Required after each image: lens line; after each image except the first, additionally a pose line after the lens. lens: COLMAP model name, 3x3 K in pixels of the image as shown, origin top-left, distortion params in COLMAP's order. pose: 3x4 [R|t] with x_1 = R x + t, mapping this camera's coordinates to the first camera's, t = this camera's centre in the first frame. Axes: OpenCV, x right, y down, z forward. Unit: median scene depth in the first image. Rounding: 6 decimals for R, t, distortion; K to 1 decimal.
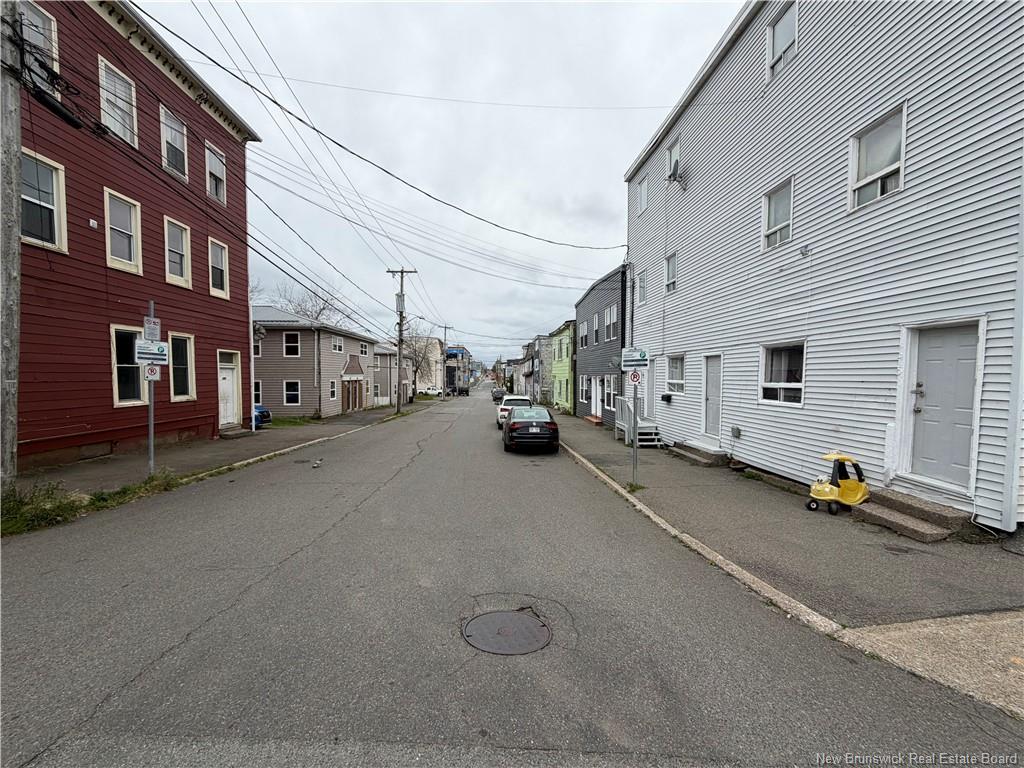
lens RADIAL K [[412.0, 0, 508.6], [0, 412.0, 387.4], [0, 0, 1]] dist [0.001479, -0.000248]
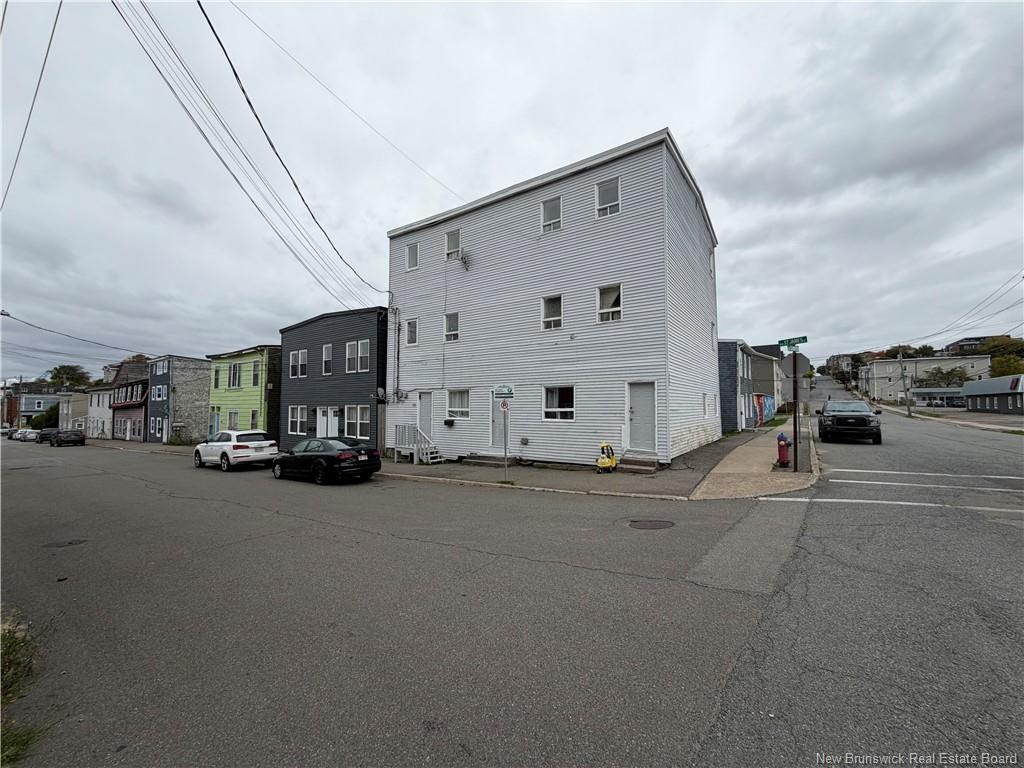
lens RADIAL K [[412.0, 0, 514.8], [0, 412.0, 385.7], [0, 0, 1]] dist [0.001479, -0.000248]
pose [[0.605353, 0.035499, 0.795165, -0.779419], [0.027963, 0.997440, -0.065817, 0.002040], [-0.795466, 0.062078, 0.602811, 0.091758]]
